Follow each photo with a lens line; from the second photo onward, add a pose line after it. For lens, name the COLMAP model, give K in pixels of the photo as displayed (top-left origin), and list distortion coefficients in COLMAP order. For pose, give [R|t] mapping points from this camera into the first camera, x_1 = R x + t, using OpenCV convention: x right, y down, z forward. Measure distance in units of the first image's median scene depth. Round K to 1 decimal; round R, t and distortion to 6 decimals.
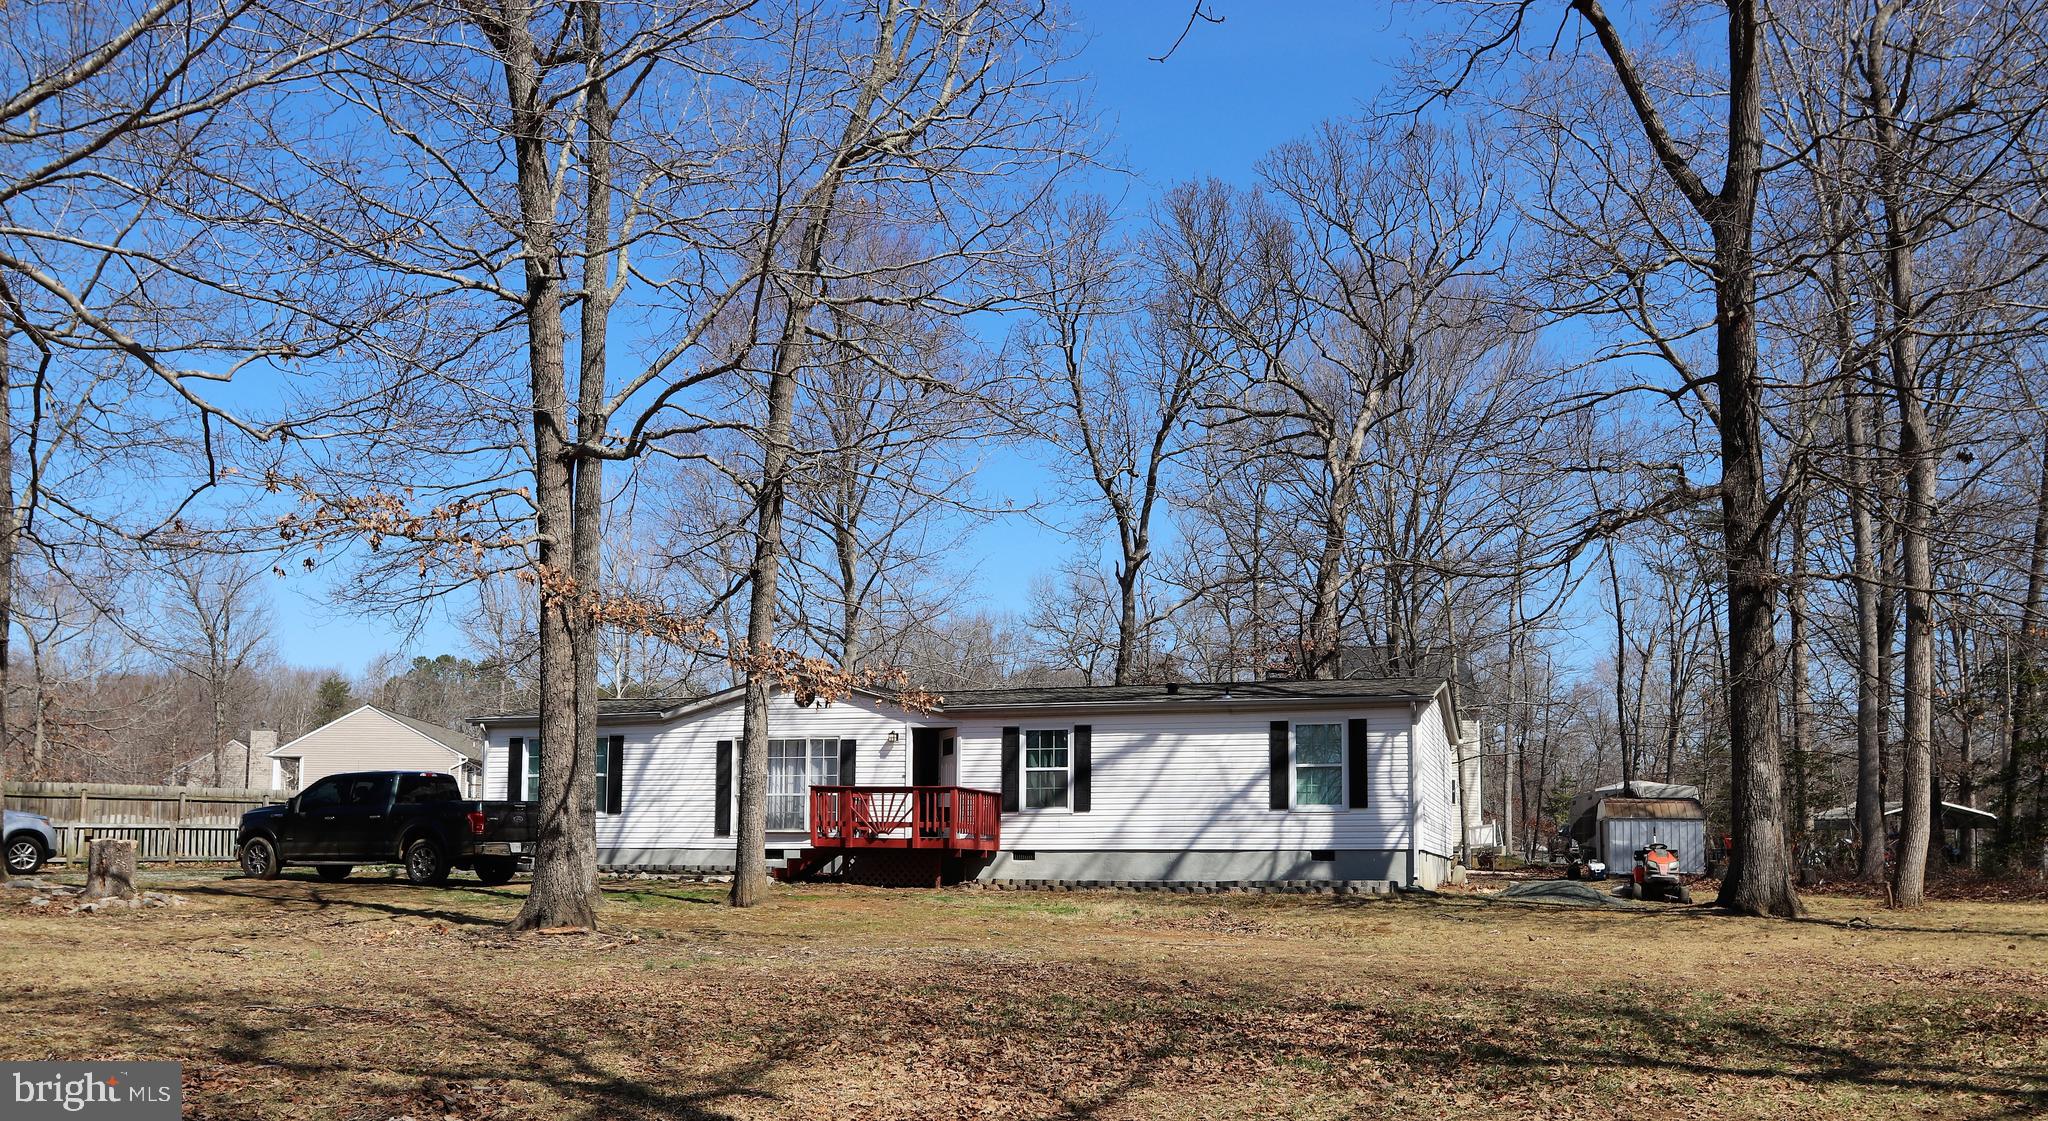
lens RADIAL K [[1824.9, 0, 1012.2], [0, 1824.9, 707.3], [0, 0, 1]] dist [-0.066337, 0.003474]
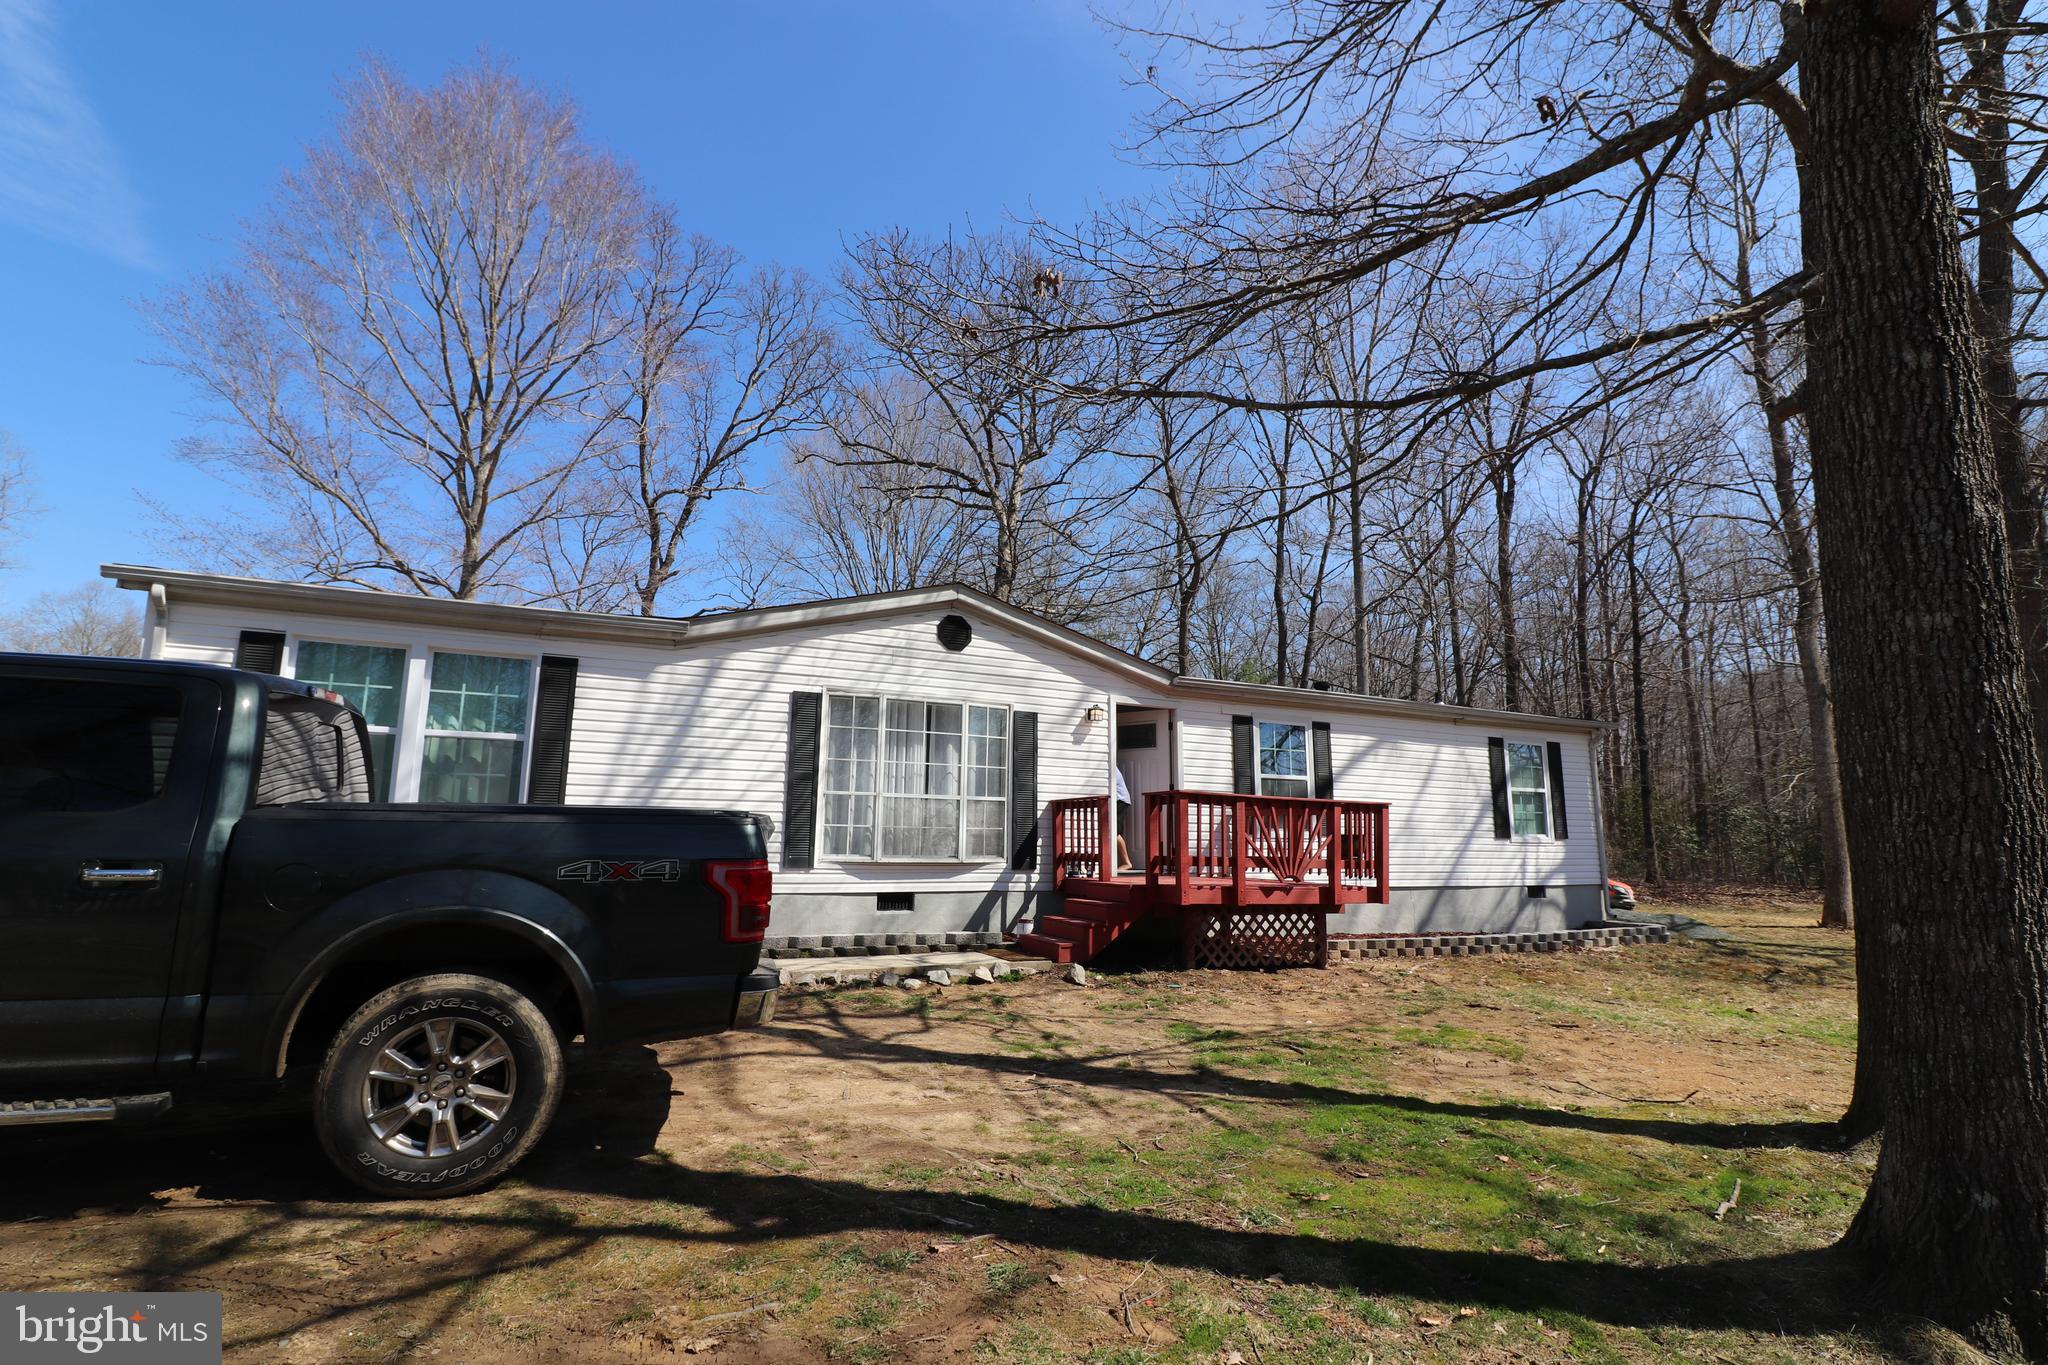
lens RADIAL K [[933.8, 0, 1024.0], [0, 933.8, 682.5], [0, 0, 1]] dist [-0.001942, -0.000273]
pose [[0.737518, 0.115201, 0.665430, -0.316272], [-0.078353, 0.993285, -0.085118, 0.036572], [-0.670767, 0.010638, 0.741592, 0.797272]]
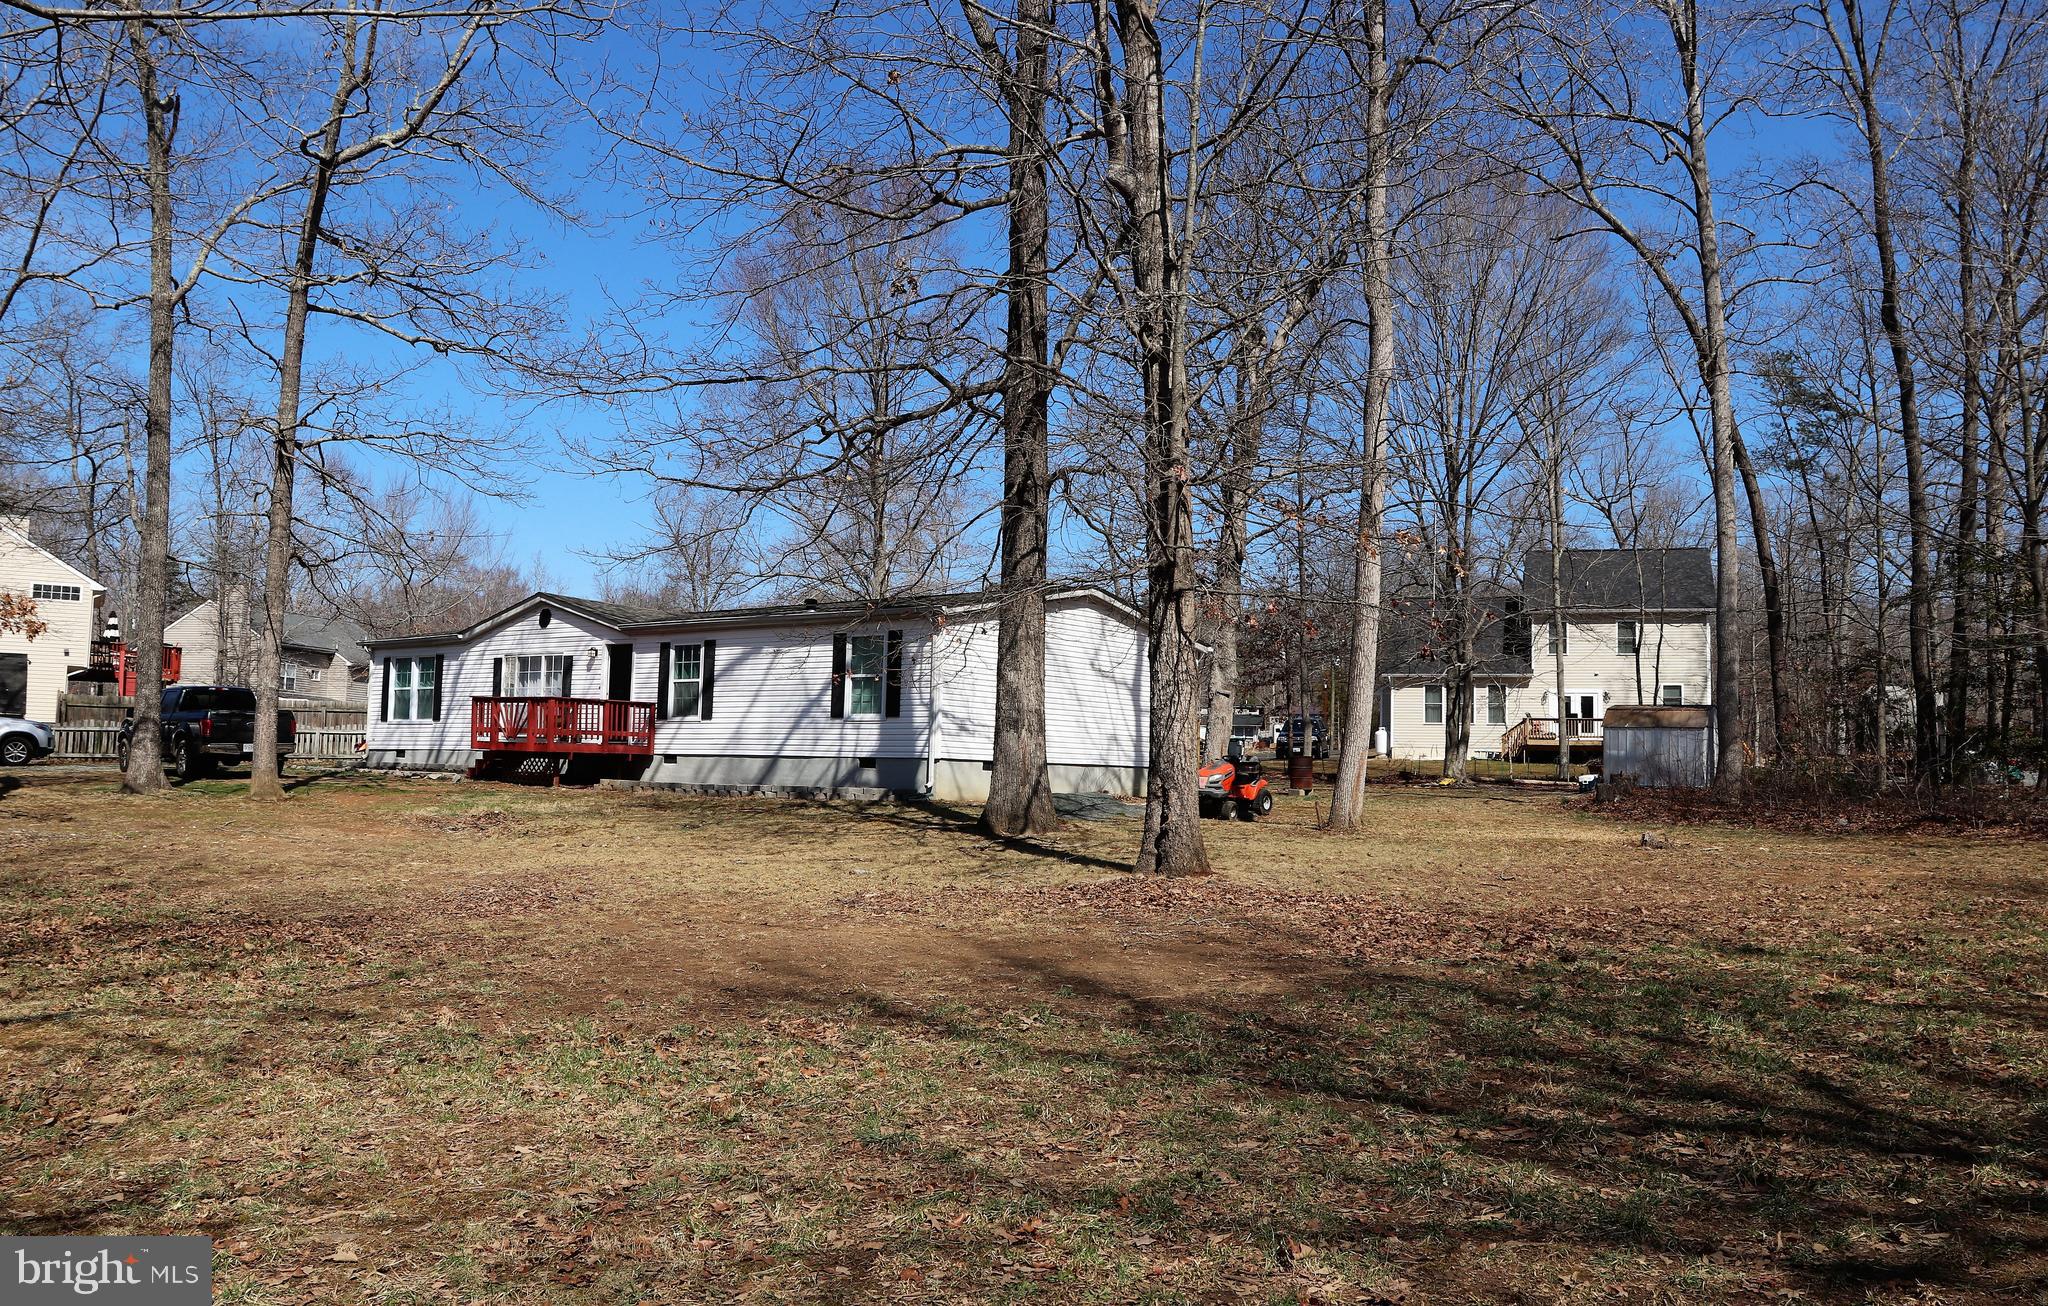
lens RADIAL K [[1684.3, 0, 1023.2], [0, 1684.3, 621.2], [0, 0, 1]] dist [-0.056249, -0.000689]
pose [[0.929225, -0.019992, -0.368974, 0.583792], [0.019999, 0.999793, -0.003806, 0.006103], [0.368974, -0.003843, 0.929432, 0.139569]]
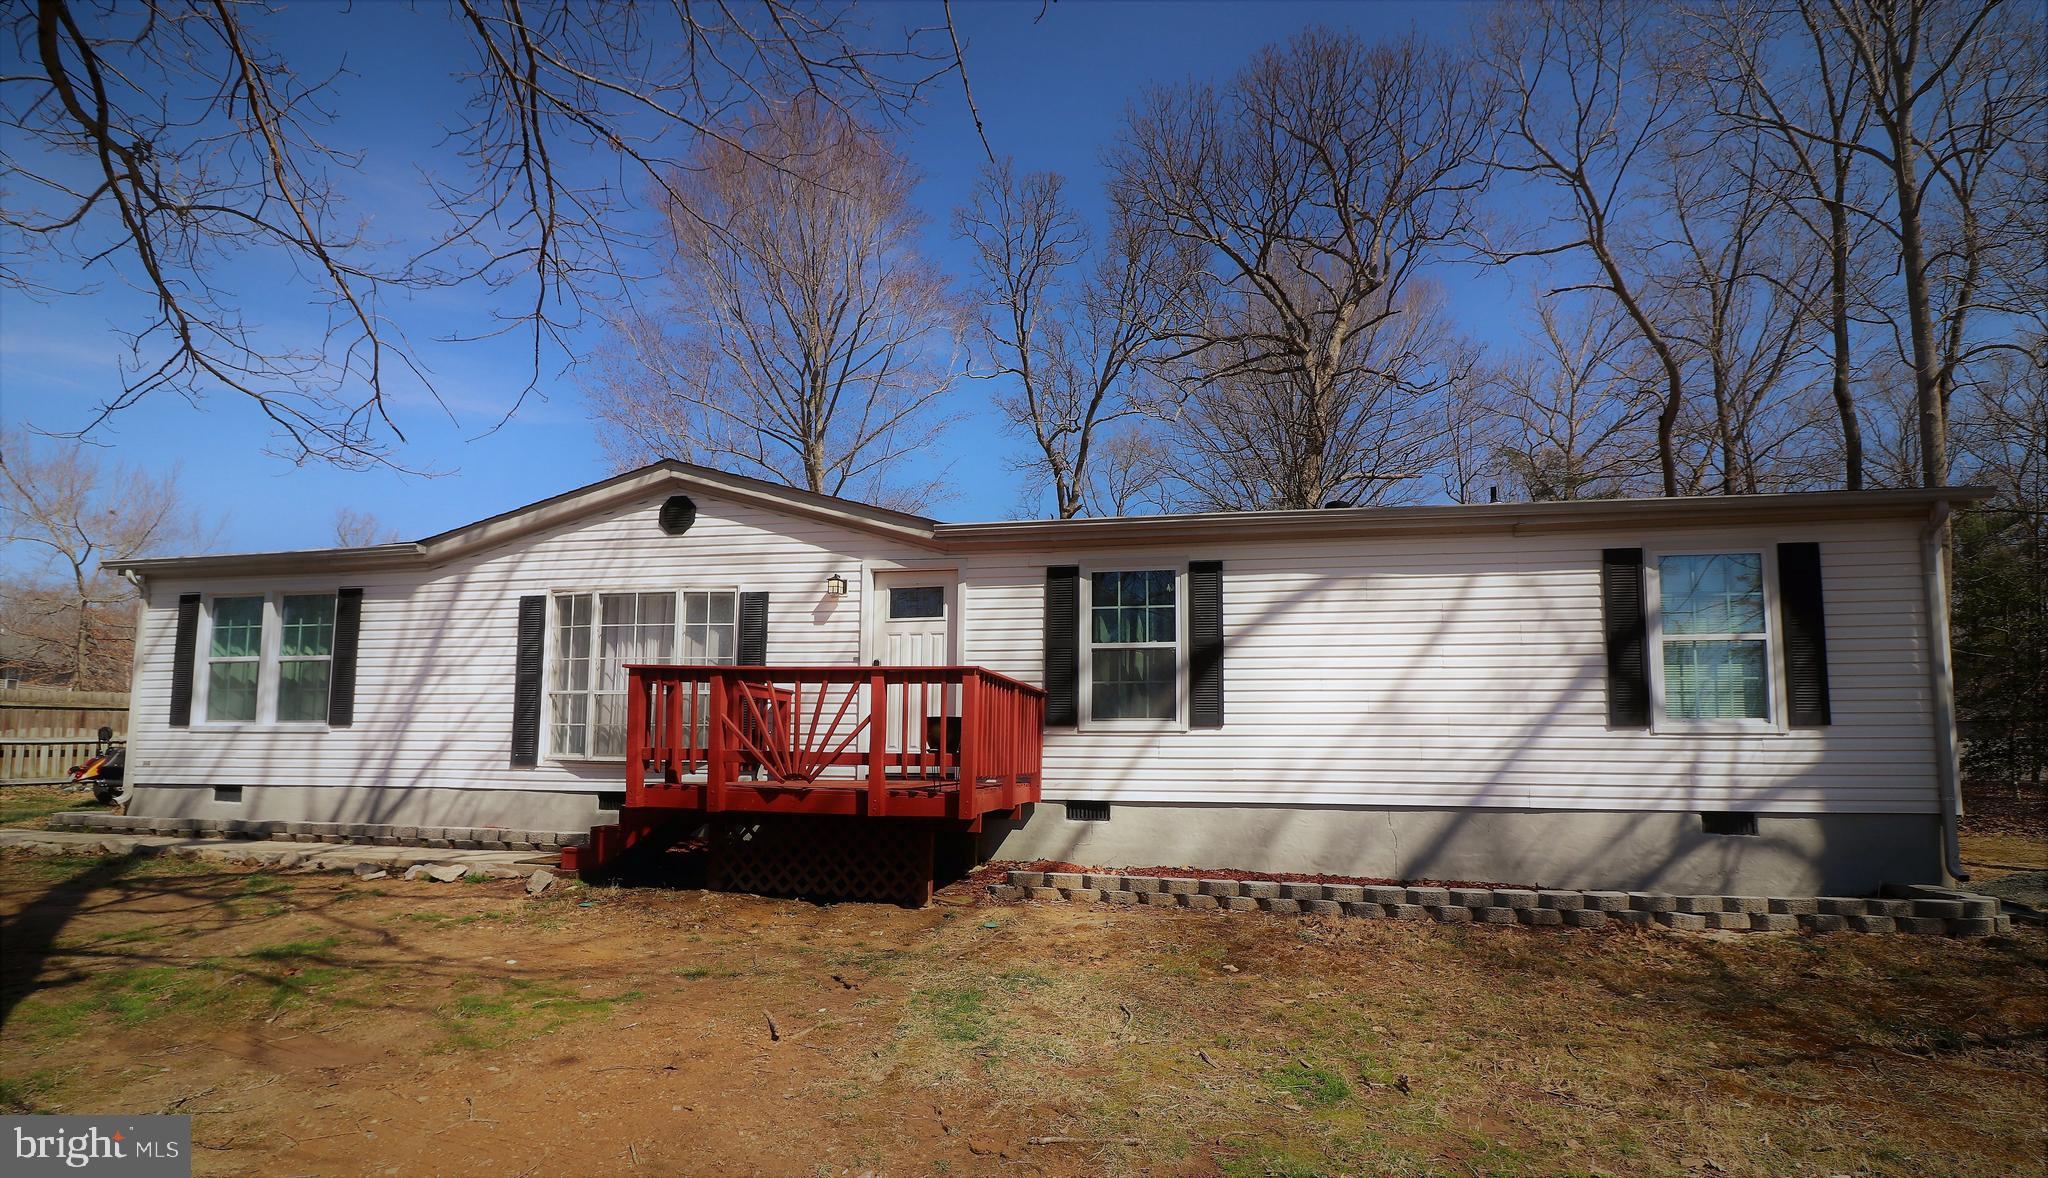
lens RADIAL K [[937.7, 0, 1027.5], [0, 937.7, 685.5], [0, 0, 1]] dist [-0.001378, -0.000732]
pose [[0.994766, 0.011278, 0.101553, -0.038225], [-0.013274, 0.999731, 0.018999, 0.040933], [-0.101311, -0.020247, 0.994649, 0.743798]]
